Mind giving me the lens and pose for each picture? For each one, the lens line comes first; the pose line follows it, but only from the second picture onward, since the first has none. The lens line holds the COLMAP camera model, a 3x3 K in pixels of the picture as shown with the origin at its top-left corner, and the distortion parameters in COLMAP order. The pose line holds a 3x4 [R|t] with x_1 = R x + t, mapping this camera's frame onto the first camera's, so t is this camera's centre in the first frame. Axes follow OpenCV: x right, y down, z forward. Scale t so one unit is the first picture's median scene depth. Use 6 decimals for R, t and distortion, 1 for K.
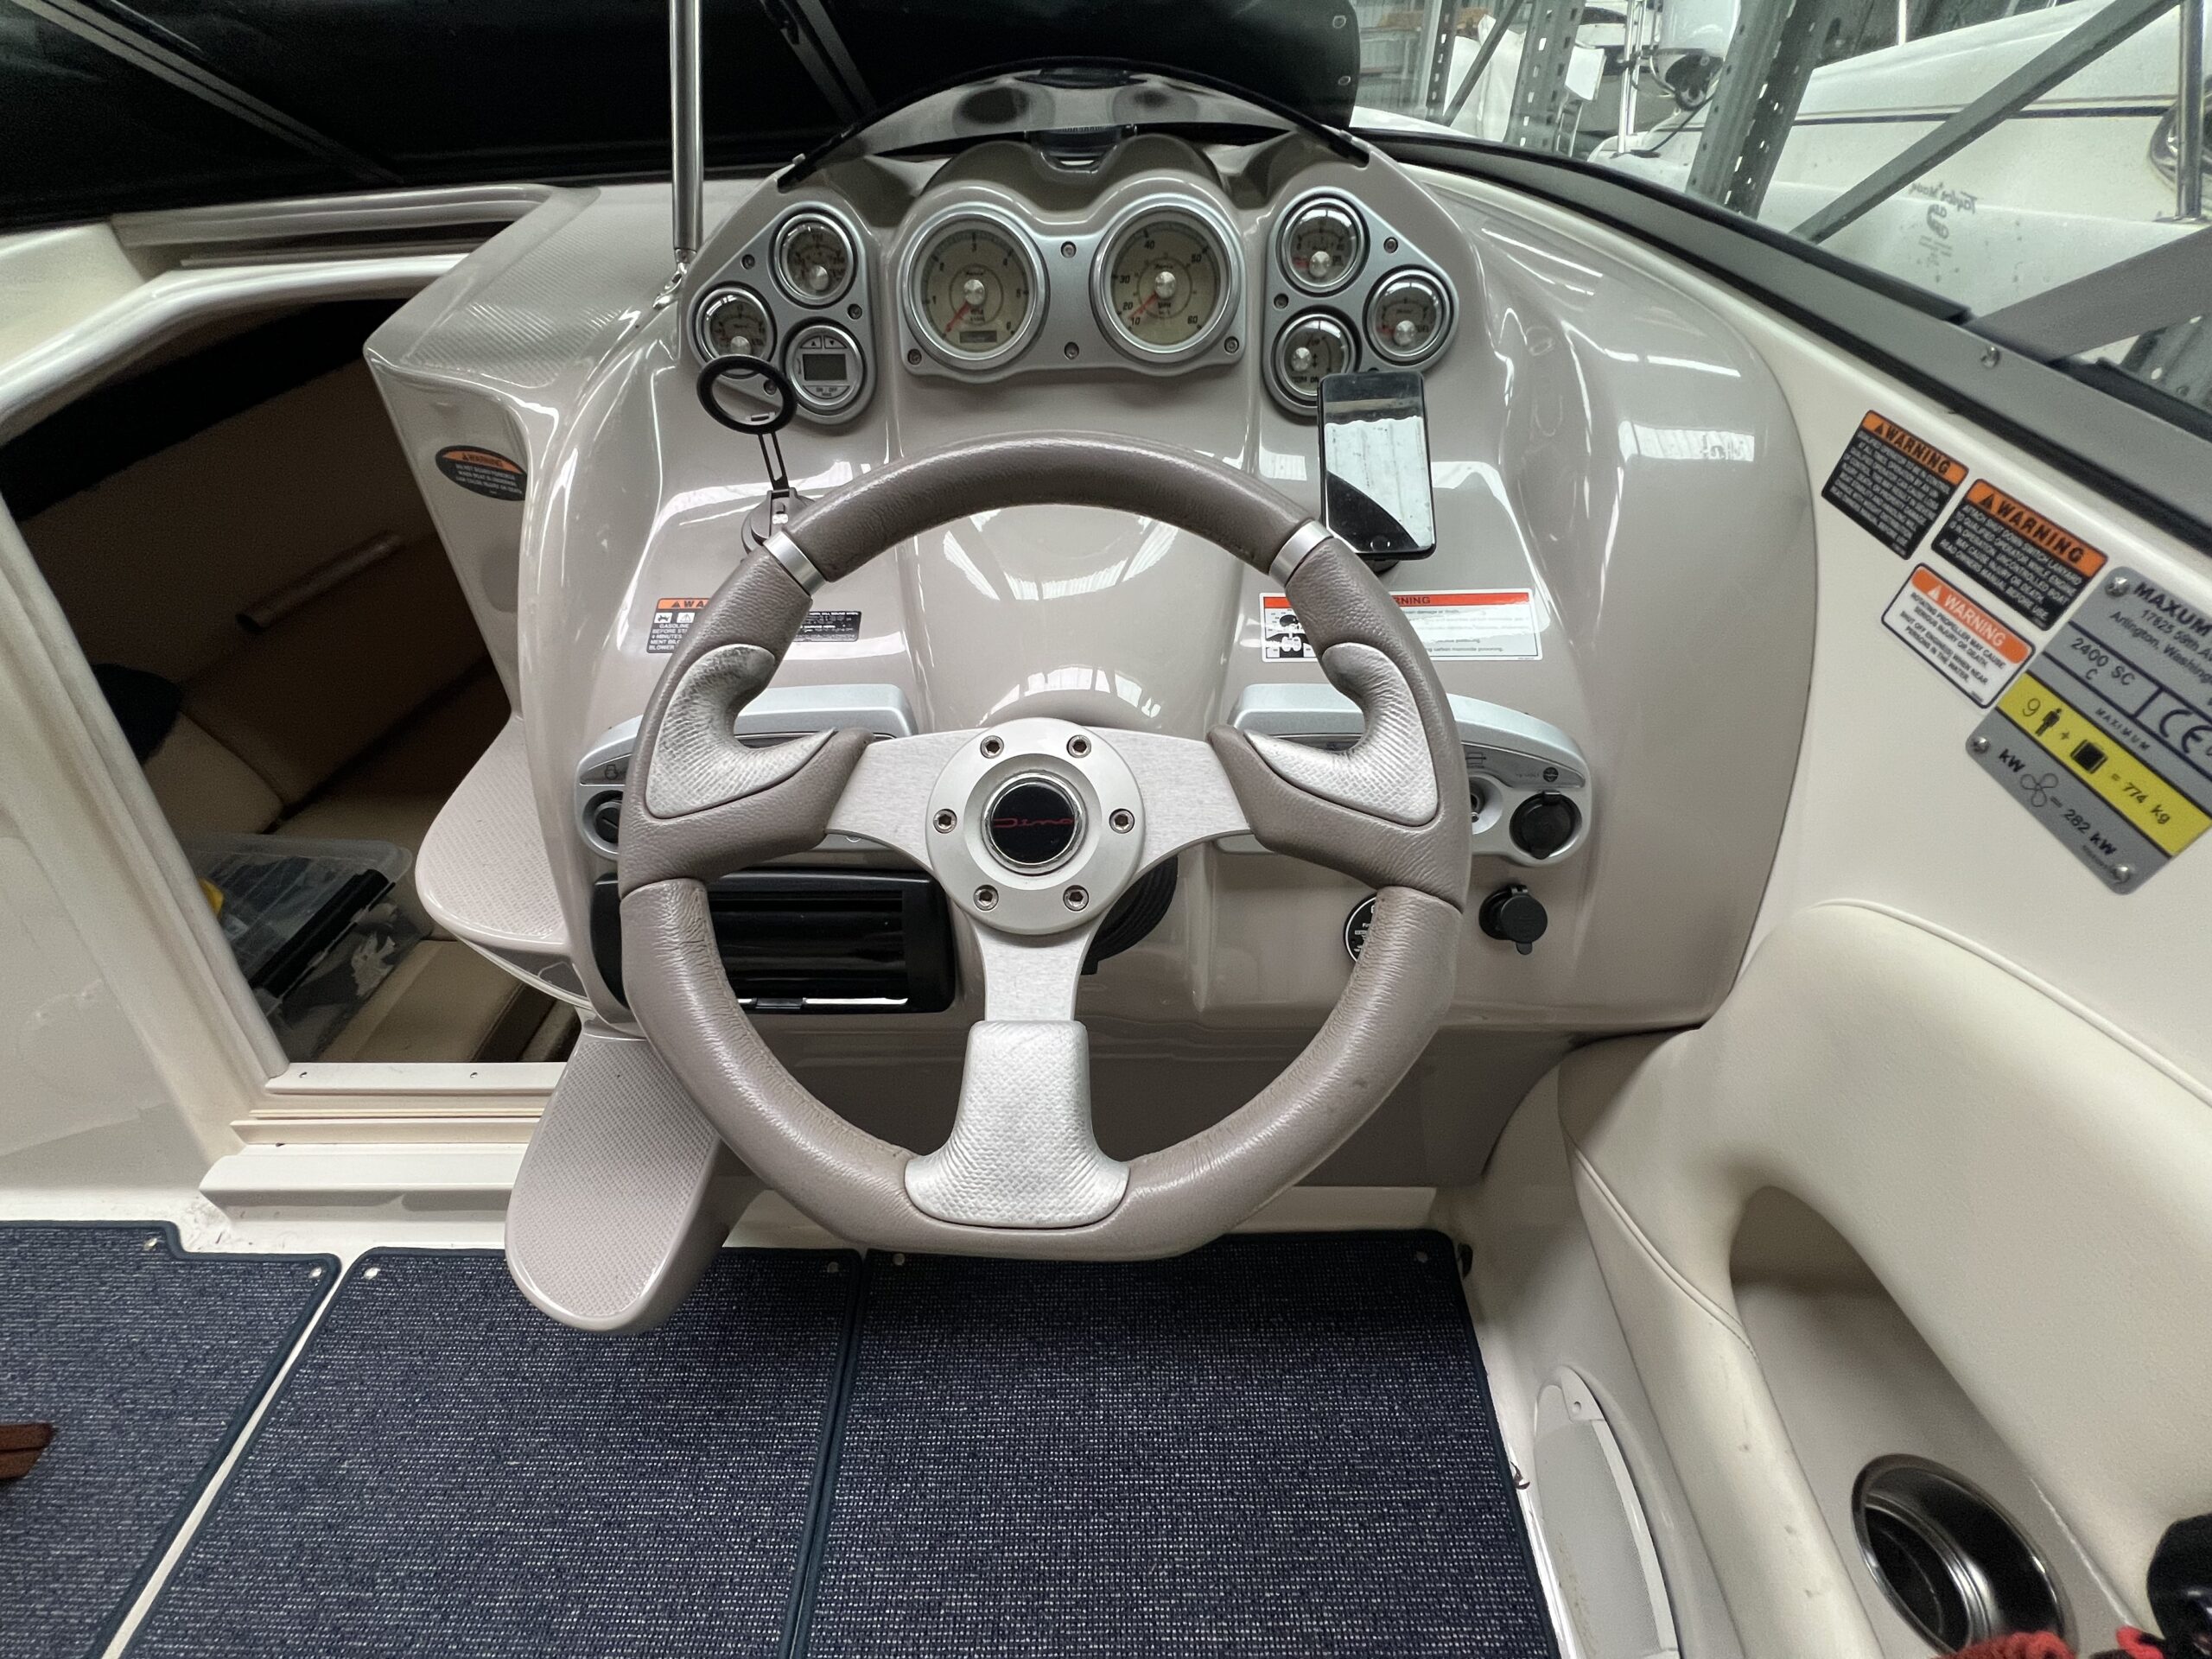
lens RADIAL K [[884.4, 0, 1115.8], [0, 884.4, 821.8], [0, 0, 1]] dist [-0.007513, 0.000636]
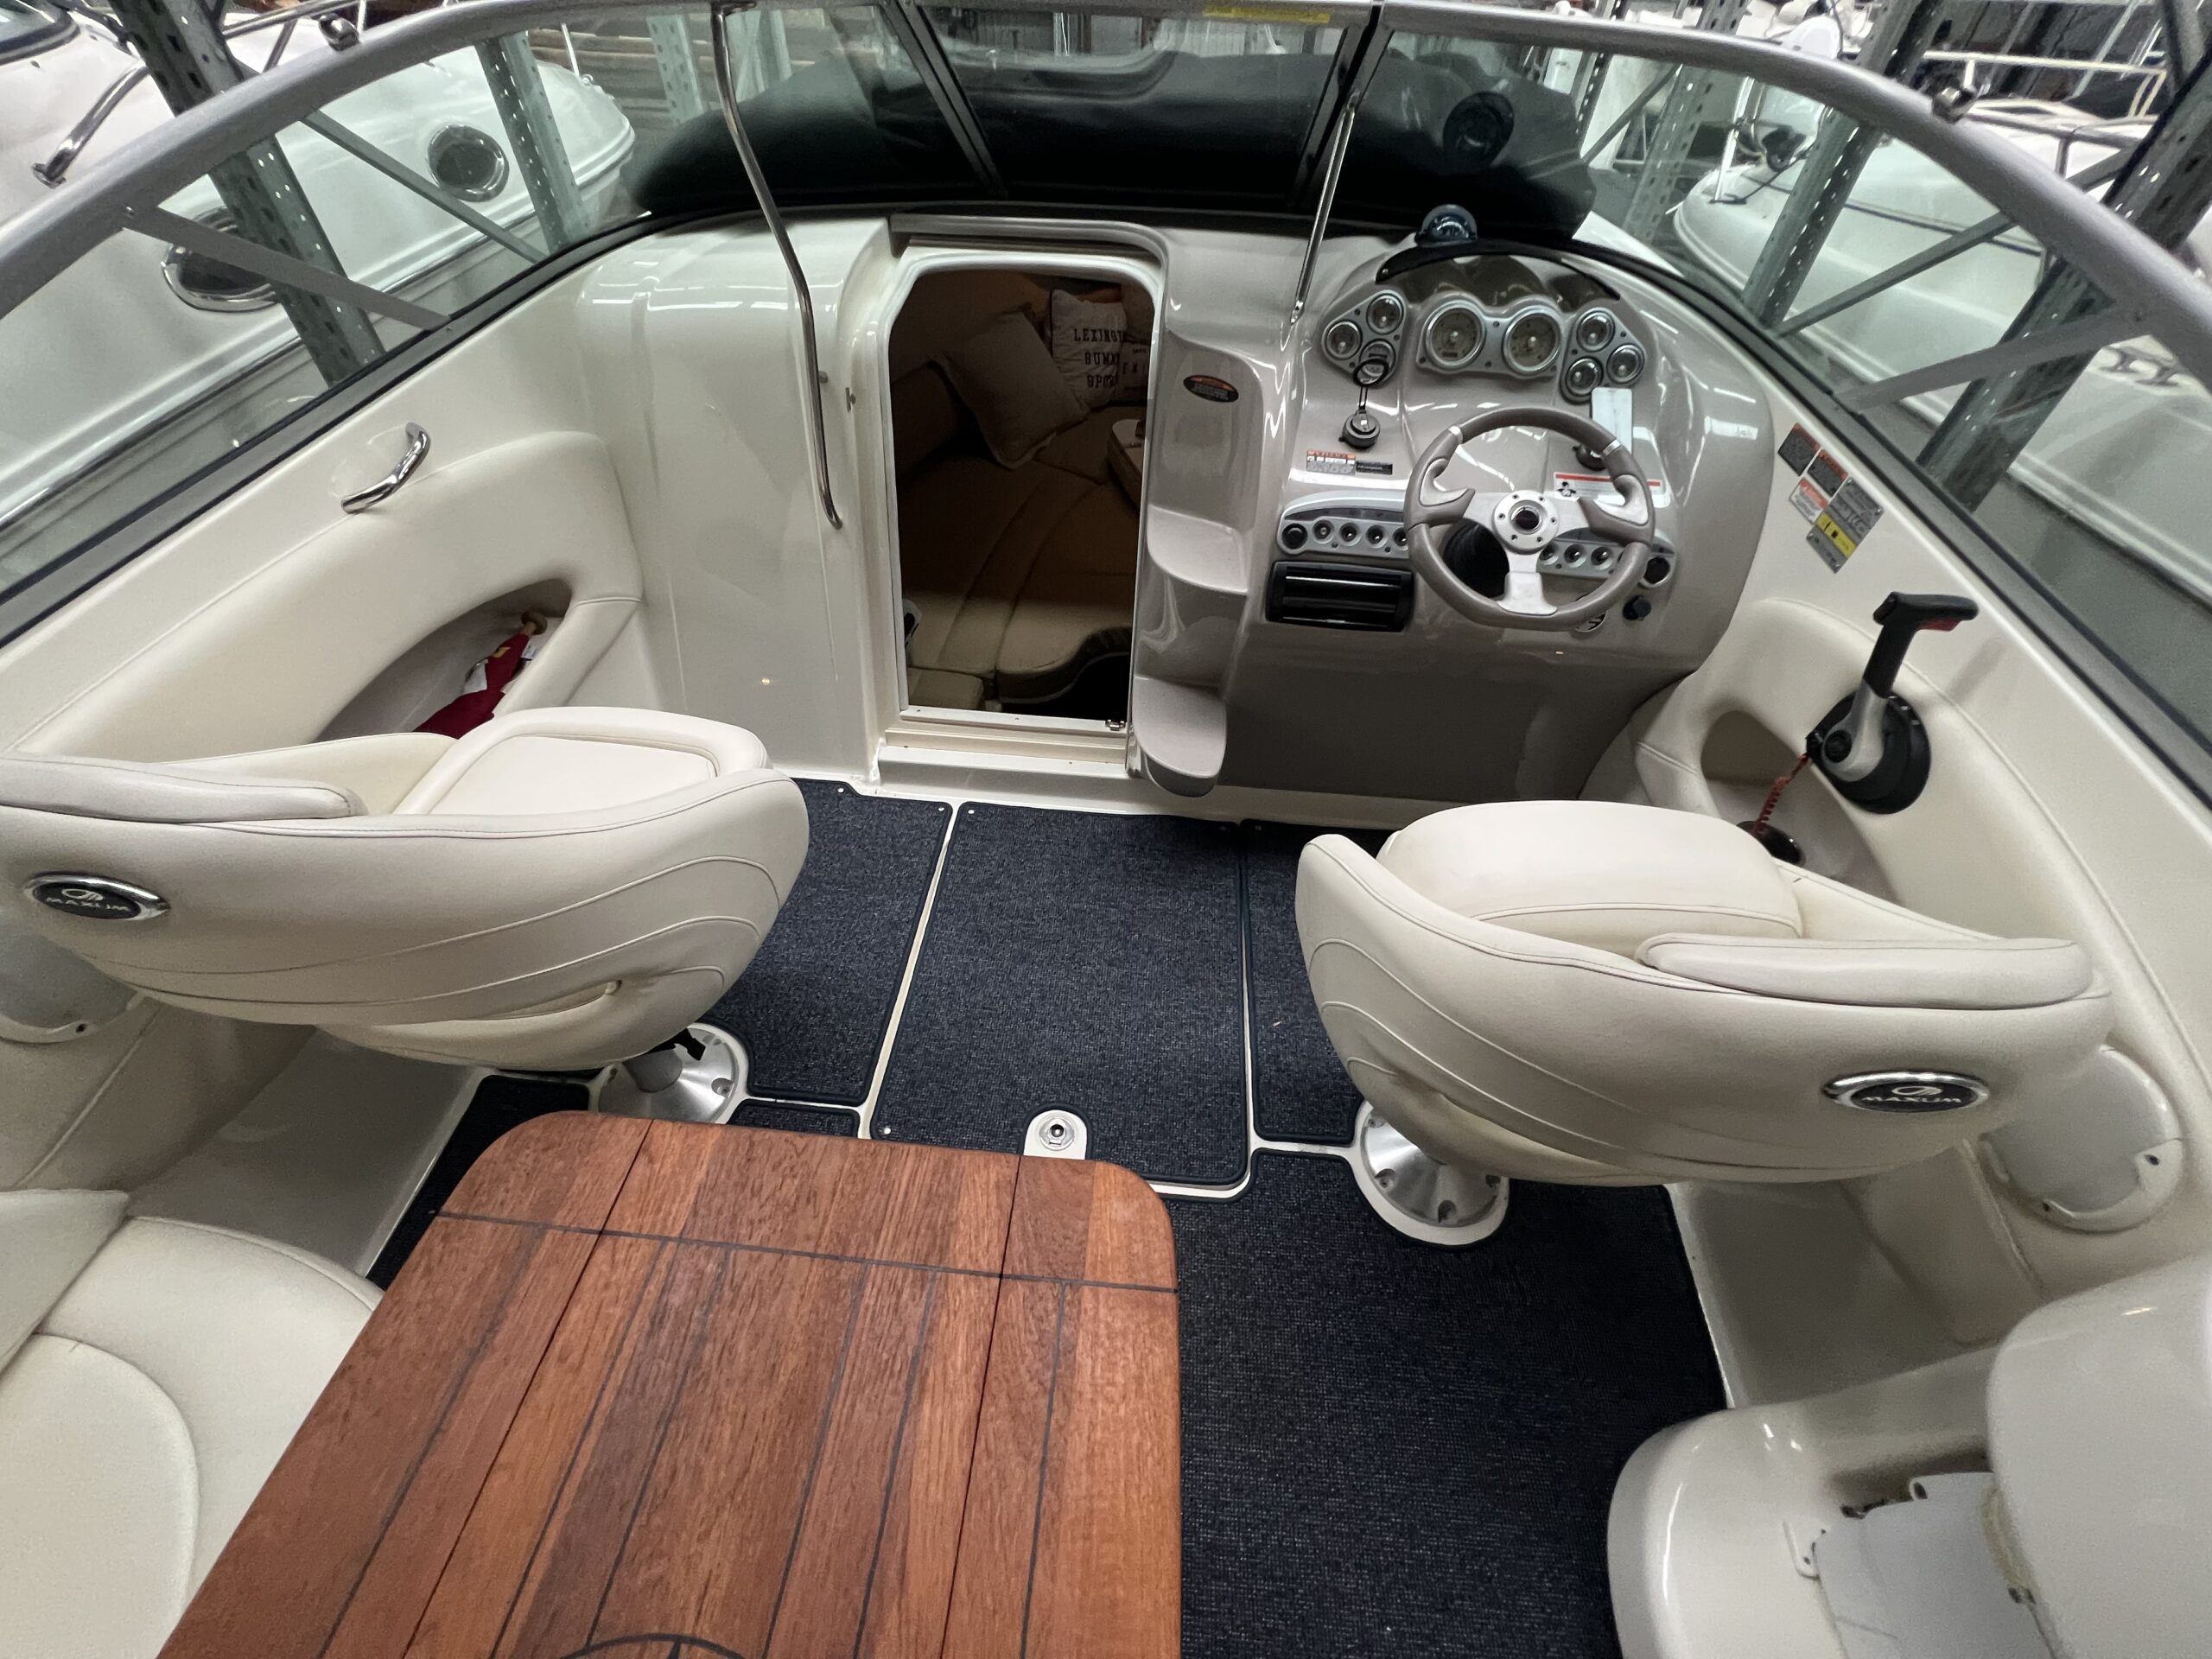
lens RADIAL K [[882.4, 0, 1109.8], [0, 882.4, 824.3], [0, 0, 1]] dist [-0.007168, 0.000248]
pose [[0.994997, 0.099905, 0.000086, -1.026737], [-0.099684, 0.992737, 0.067350, 0.715497], [0.006644, -0.067022, 0.997729, -1.625911]]
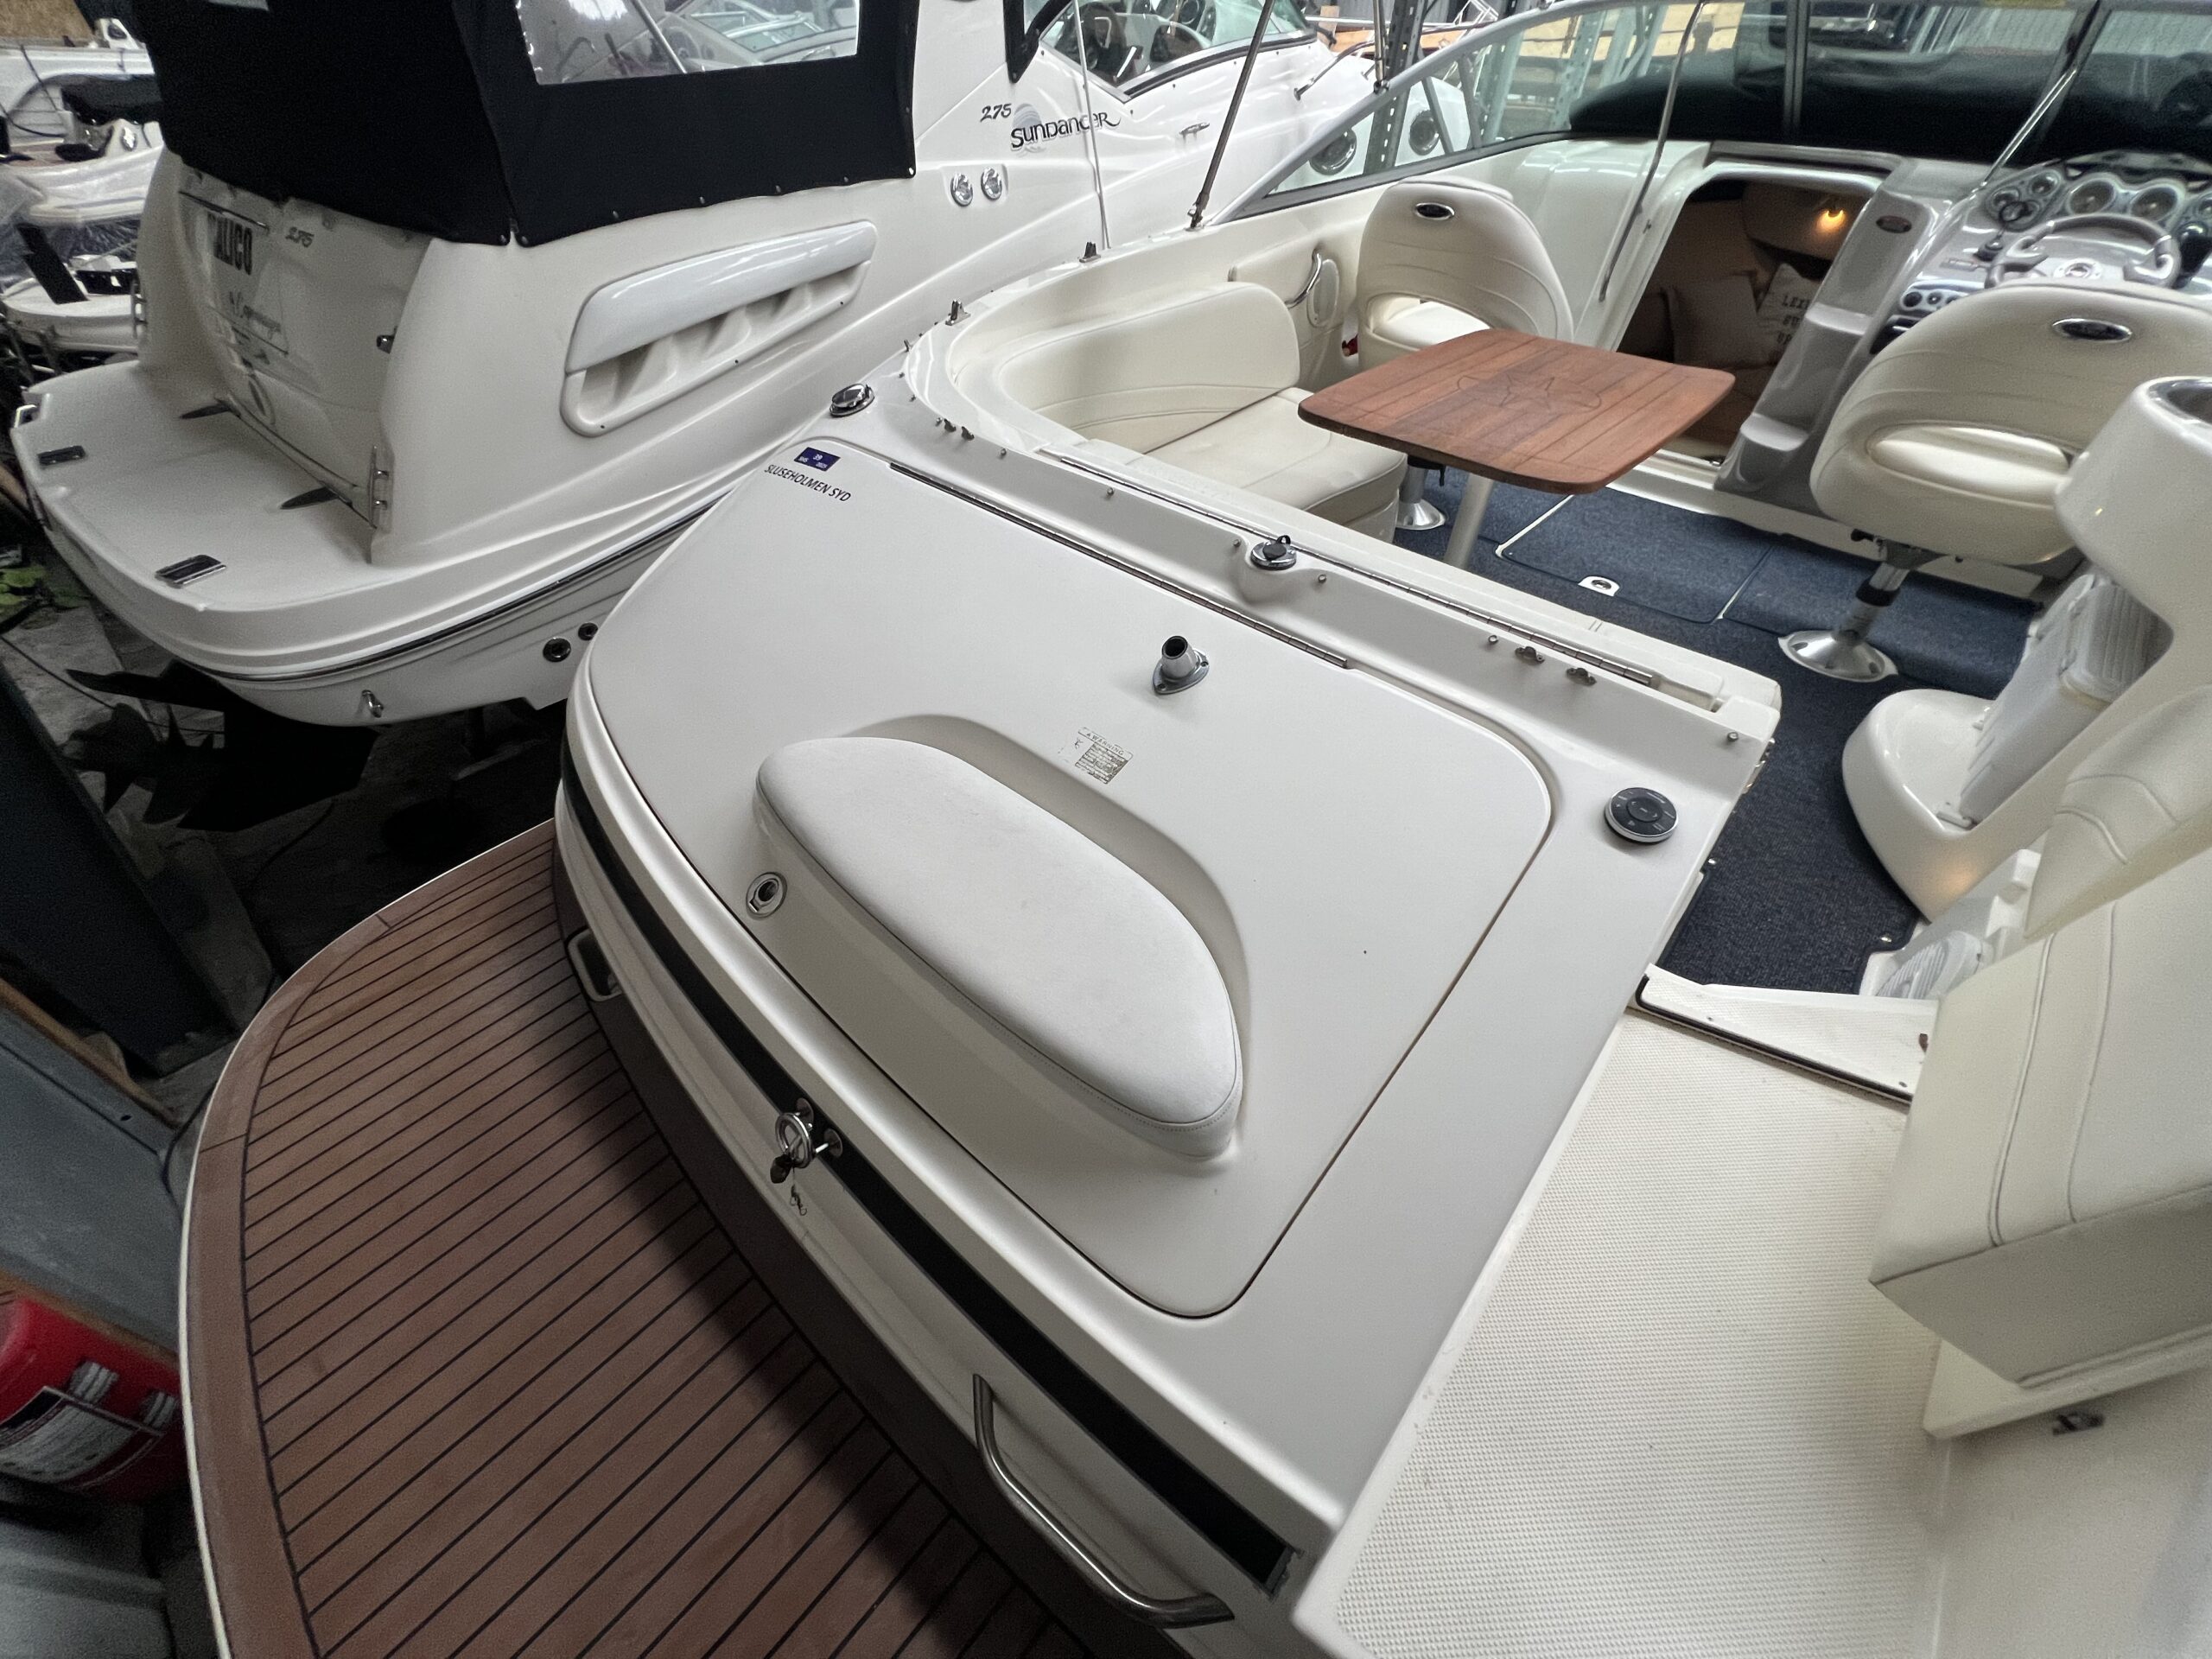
lens RADIAL K [[882.4, 0, 1104.3], [0, 882.4, 826.4], [0, 0, 1]] dist [-0.007168, 0.000248]
pose [[0.744076, 0.493923, -0.449879, -0.315036], [-0.489117, 0.861426, 0.136787, 3.588463], [0.455100, 0.118263, 0.882552, -4.304381]]
